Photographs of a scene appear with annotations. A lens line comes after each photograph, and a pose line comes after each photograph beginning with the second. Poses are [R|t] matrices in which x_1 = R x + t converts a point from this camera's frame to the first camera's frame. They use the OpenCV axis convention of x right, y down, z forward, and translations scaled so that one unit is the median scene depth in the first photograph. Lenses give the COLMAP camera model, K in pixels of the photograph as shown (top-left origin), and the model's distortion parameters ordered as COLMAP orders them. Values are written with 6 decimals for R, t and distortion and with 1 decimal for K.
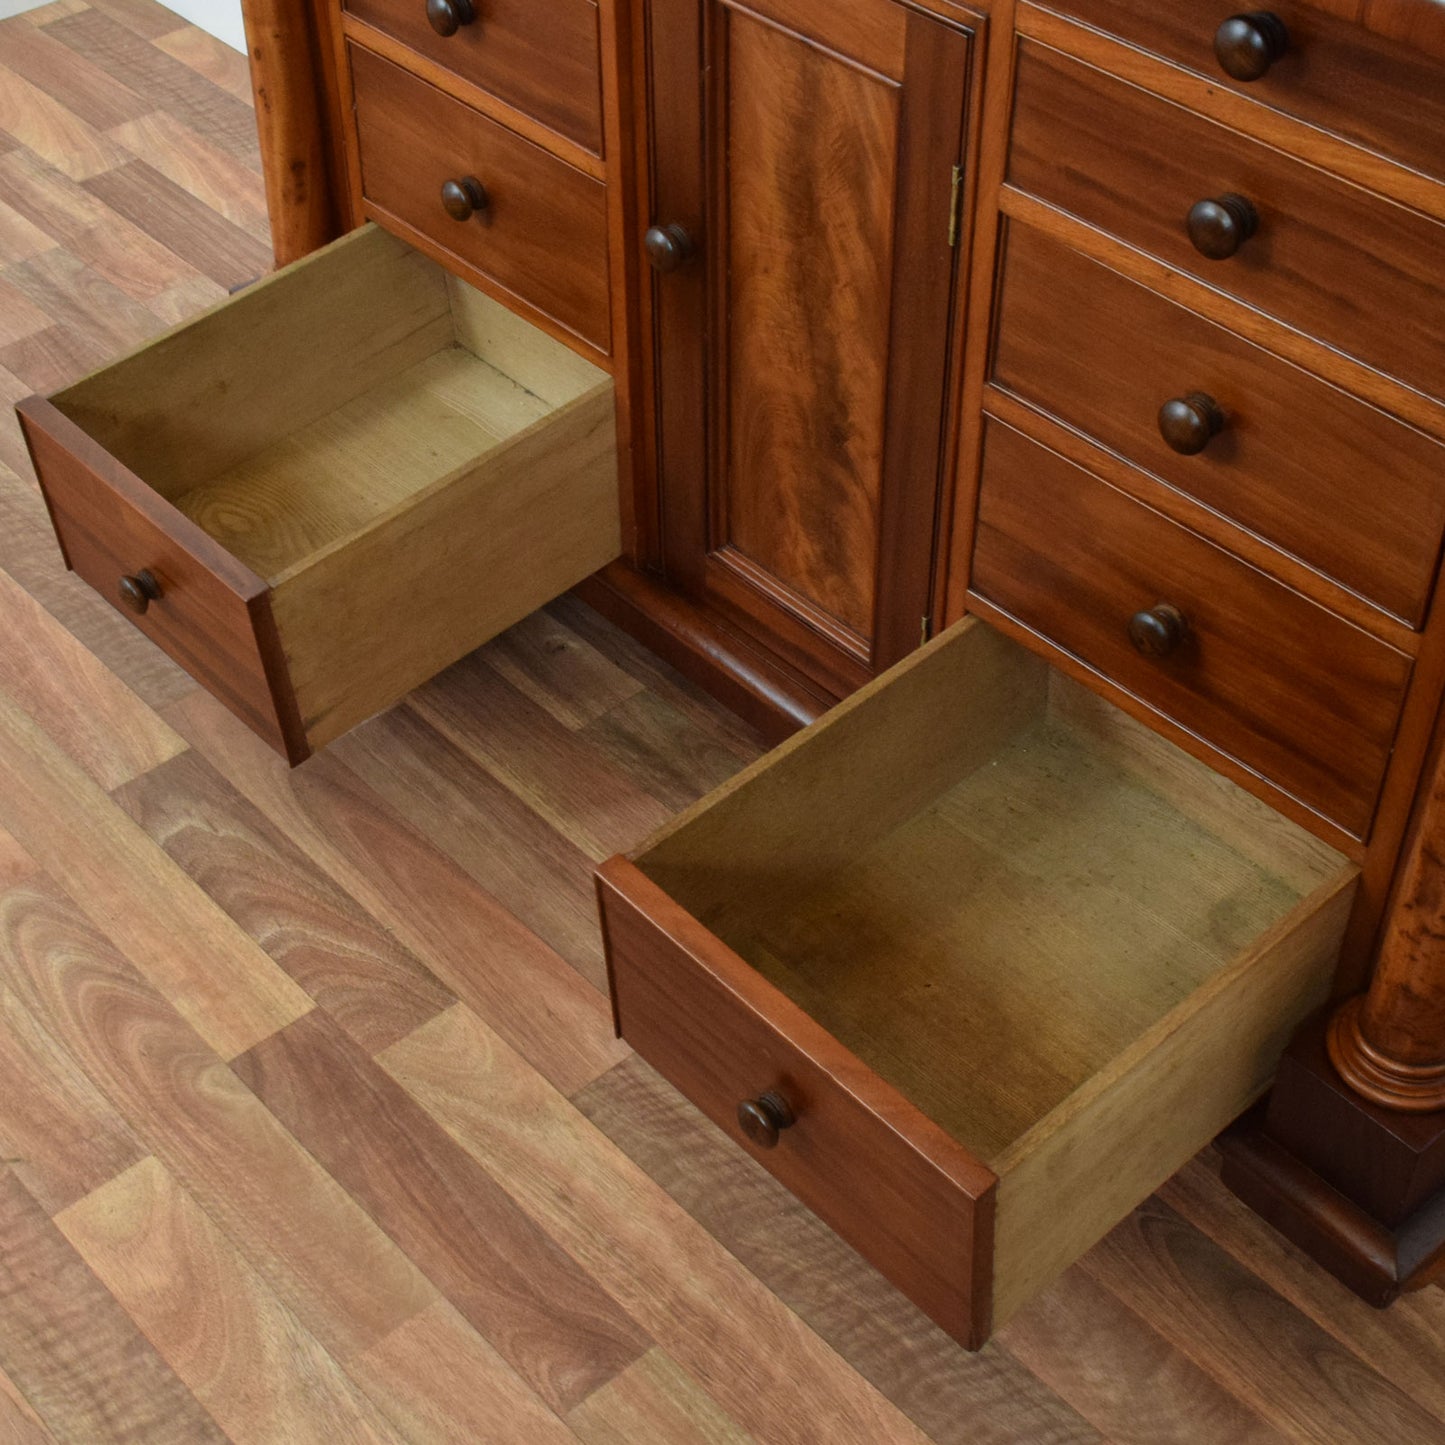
lens RADIAL K [[2321.6, 0, 684.7], [0, 2321.6, 690.4], [0, 0, 1]] dist [-0.016379, -0.018031]
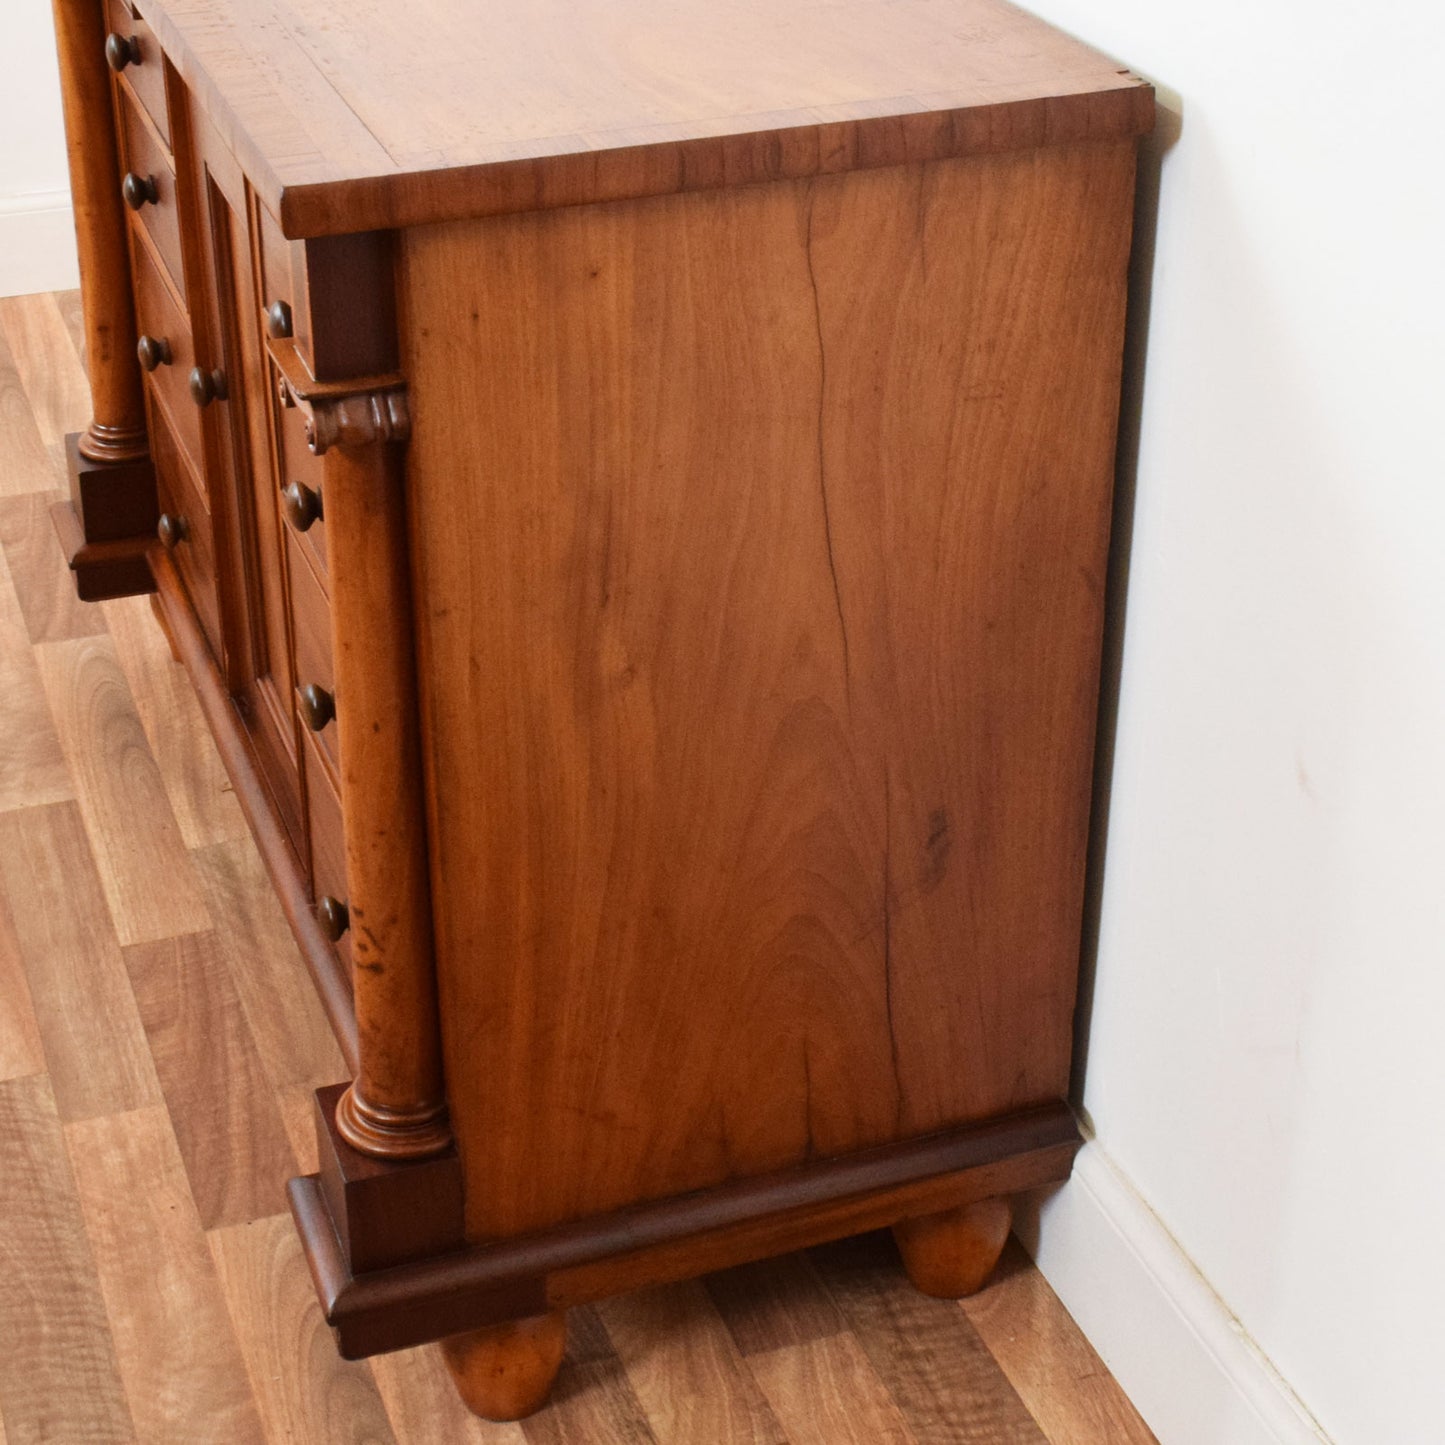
lens RADIAL K [[2632.6, 0, 723.0], [0, 2632.6, 650.8], [0, 0, 1]] dist [-0.030606, 0.017381]
pose [[0.932808, 0.183153, -0.310363, 0.631476], [-0.251377, 0.947794, -0.196207, 0.123796], [0.258224, 0.261041, 0.930149, -0.130938]]
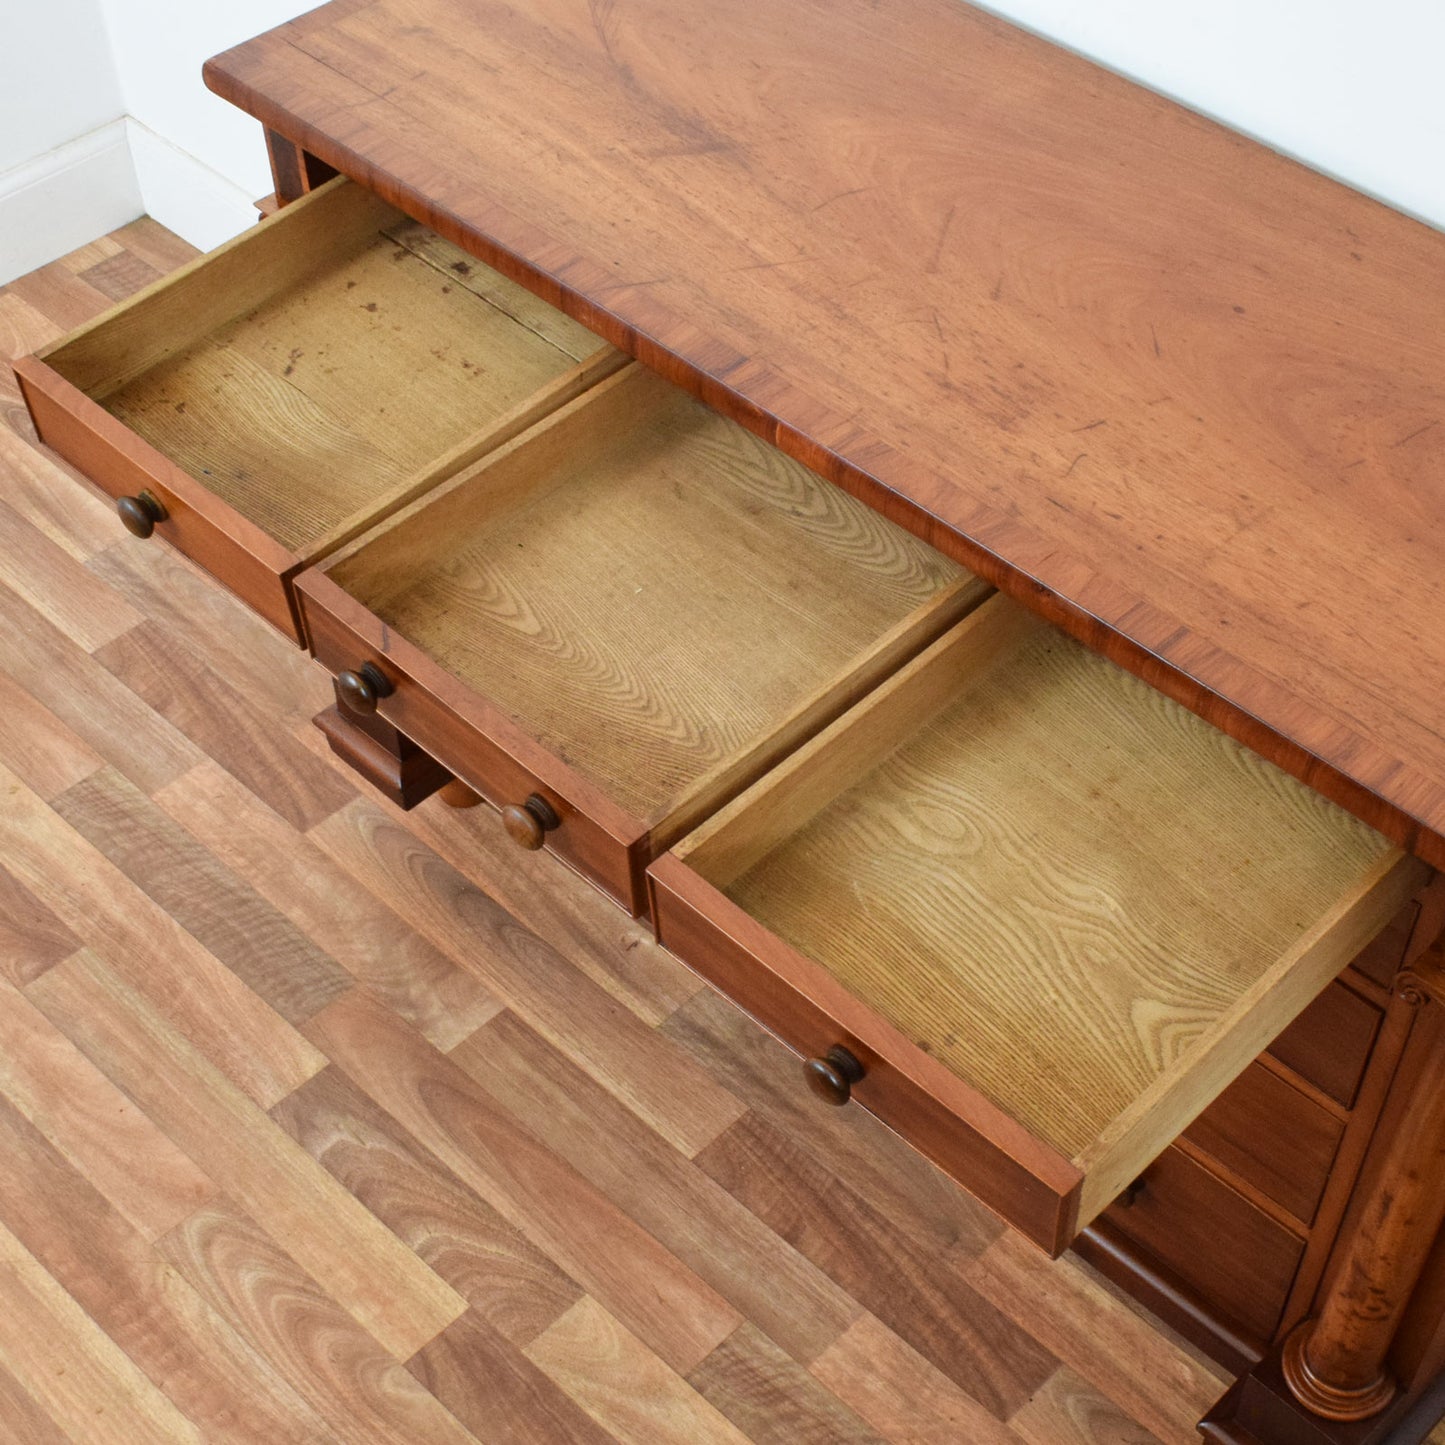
lens RADIAL K [[2261.2, 0, 830.9], [0, 2261.2, 844.2], [0, 0, 1]] dist [-0.028402, -0.010592]
pose [[0.995191, -0.053949, 0.081754, -0.053460], [0.042434, 0.989723, 0.136557, -0.261512], [-0.088281, -0.132431, 0.987253, -0.161637]]
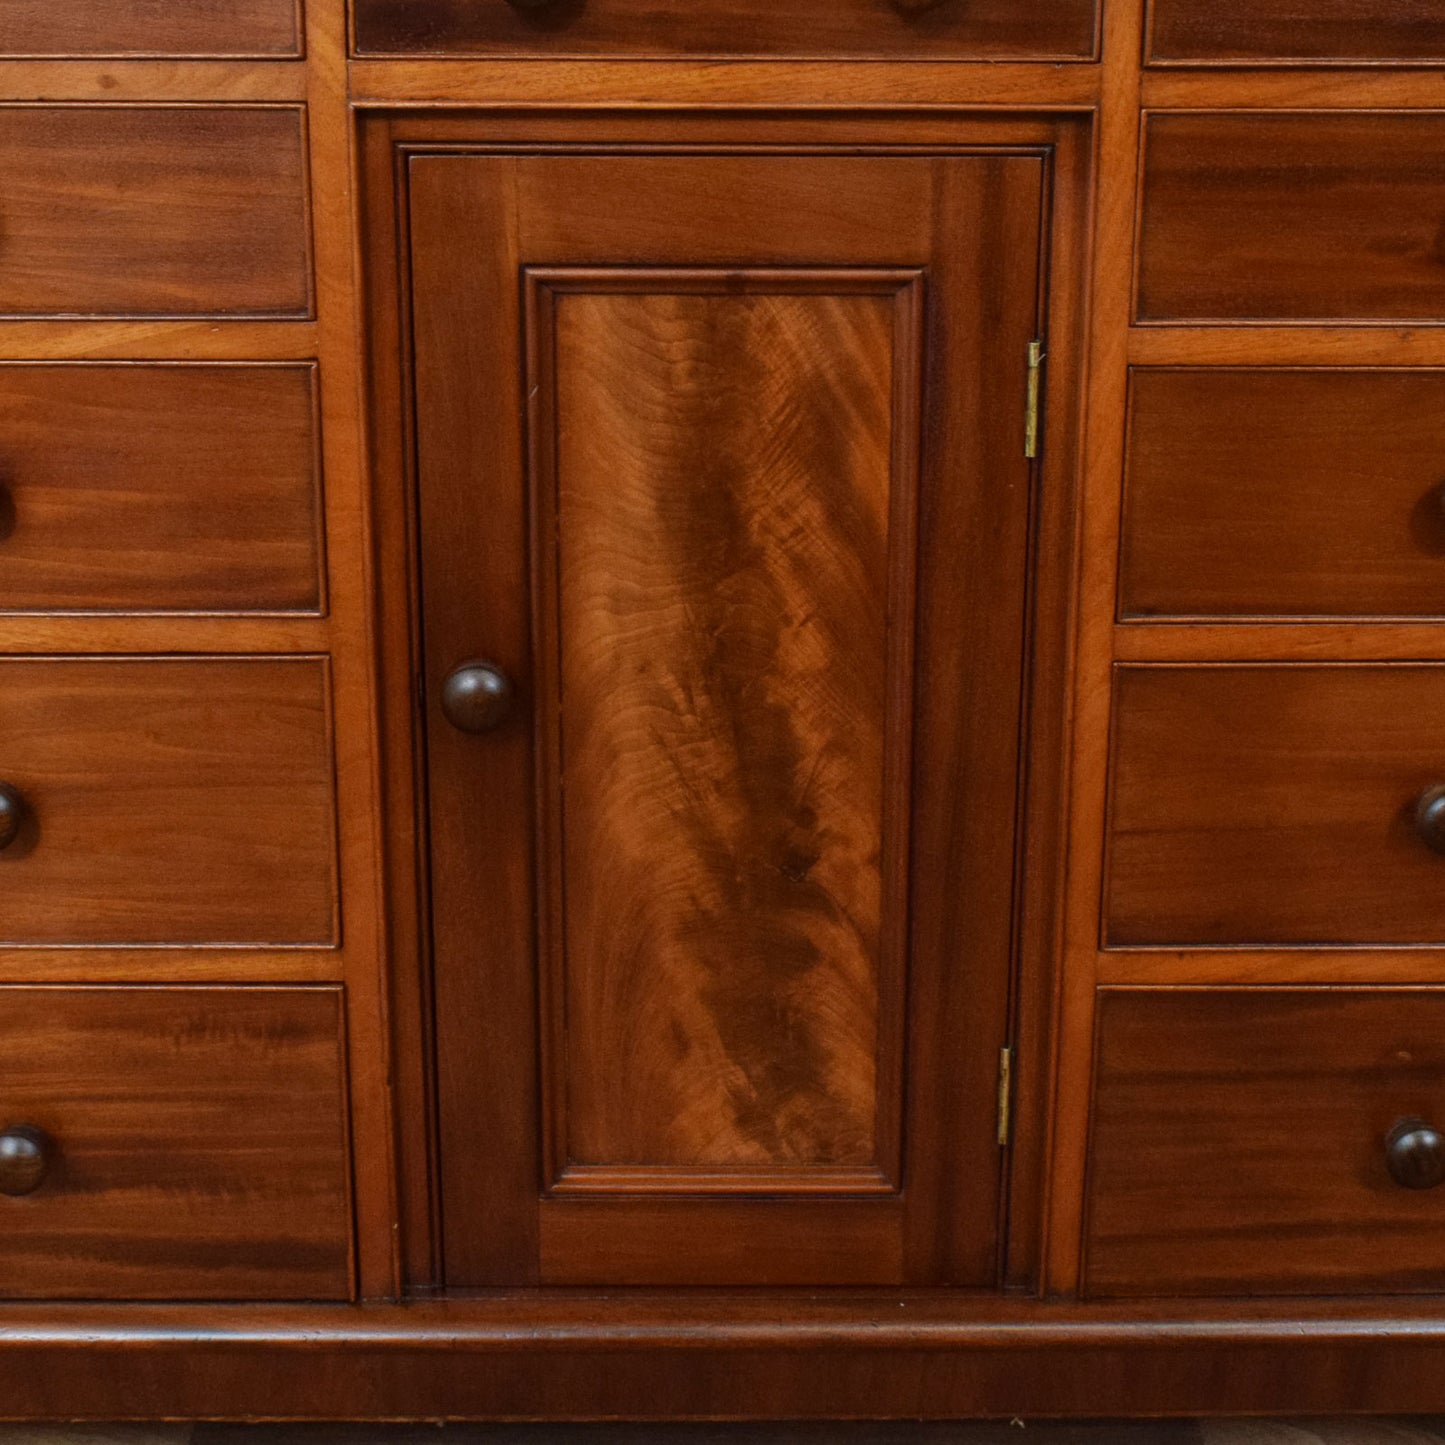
lens RADIAL K [[2717.8, 0, 721.3], [0, 2717.8, 722.2], [0, 0, 1]] dist [-0.002936, -0.090037]
pose [[0.656589, -0.221811, 0.720896, -0.492775], [0.496480, 0.846617, -0.191698, 0.000385], [-0.567802, 0.483777, 0.666004, 0.412744]]
